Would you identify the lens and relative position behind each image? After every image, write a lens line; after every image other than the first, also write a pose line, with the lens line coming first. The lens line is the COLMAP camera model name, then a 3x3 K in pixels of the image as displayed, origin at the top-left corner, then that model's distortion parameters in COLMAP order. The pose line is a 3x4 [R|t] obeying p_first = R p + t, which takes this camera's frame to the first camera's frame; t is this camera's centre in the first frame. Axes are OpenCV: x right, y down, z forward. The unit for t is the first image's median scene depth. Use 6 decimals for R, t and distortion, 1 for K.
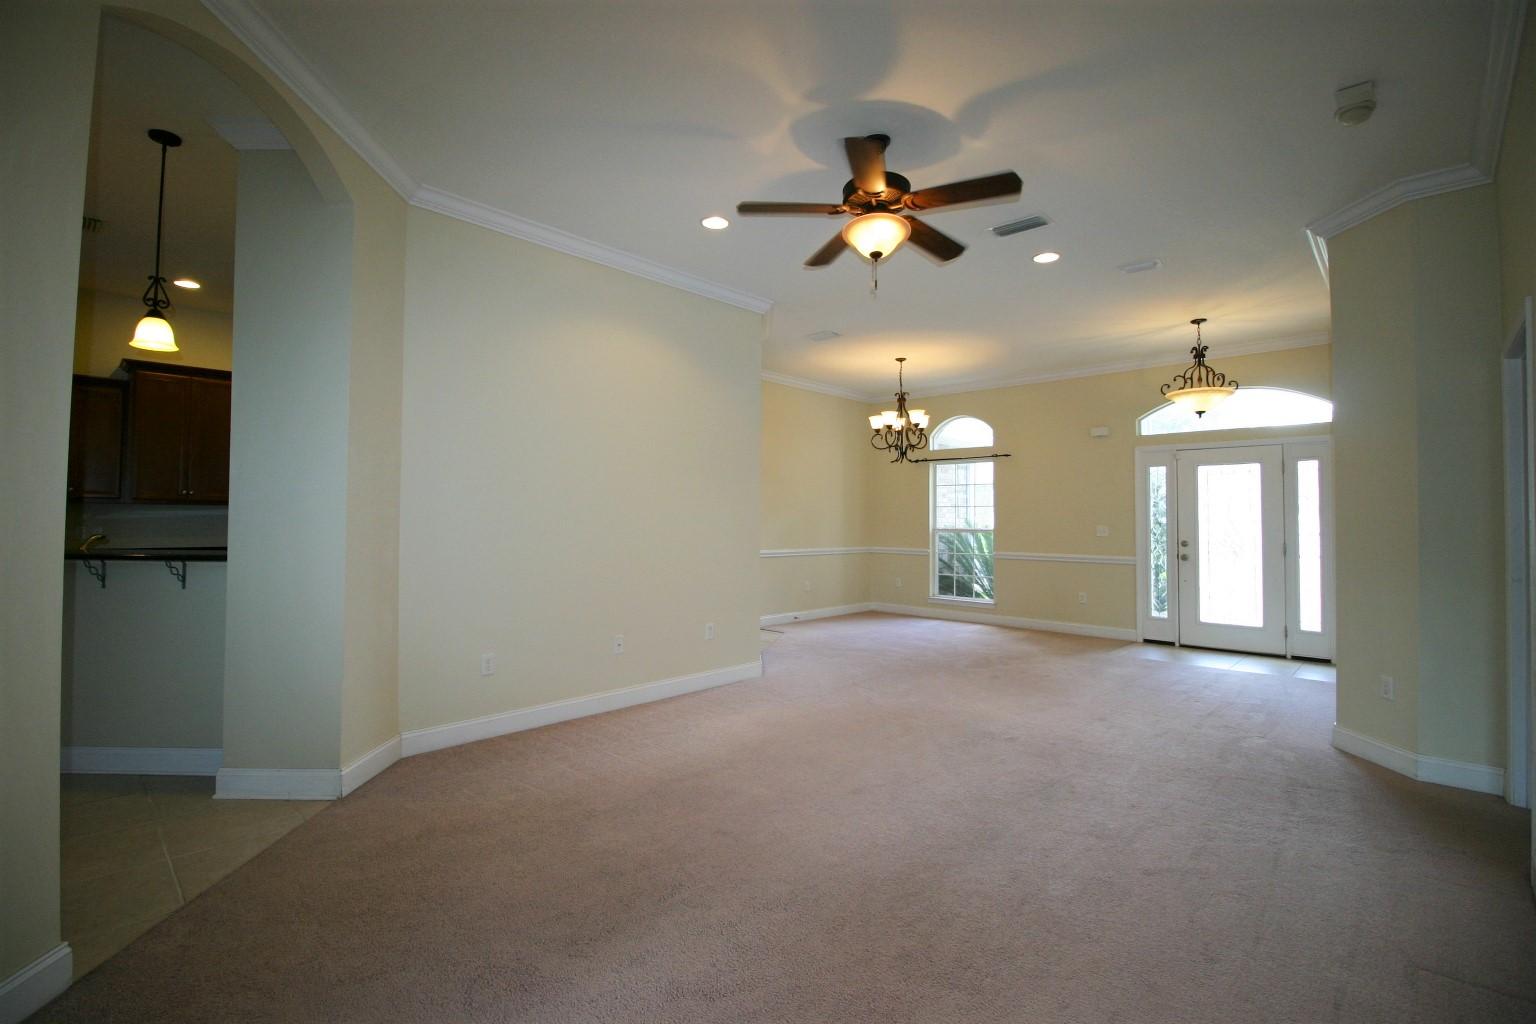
lens RADIAL K [[698.2, 0, 762.4], [0, 698.2, 499.4], [0, 0, 1]] dist [-0.000801, -0.013734]
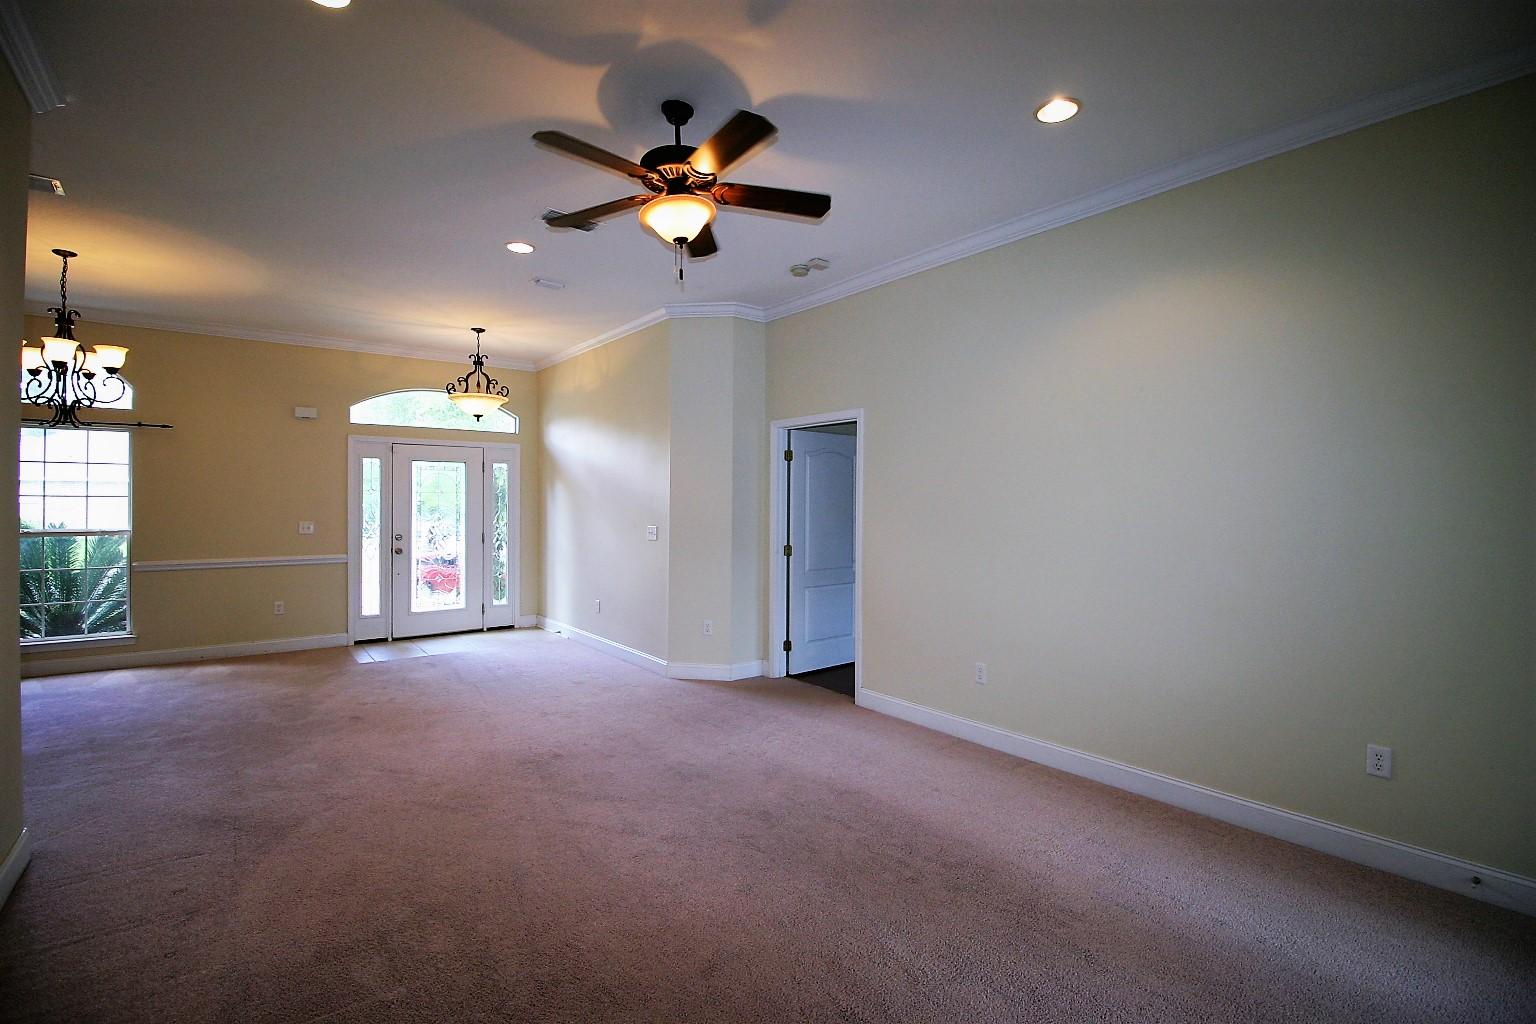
lens RADIAL K [[698.2, 0, 762.4], [0, 698.2, 499.4], [0, 0, 1]] dist [-0.000801, -0.013734]
pose [[0.158389, 0.001205, 0.987376, -0.300421], [-0.029415, 0.999561, 0.003499, -0.009842], [-0.986939, -0.029598, 0.158355, 0.325887]]
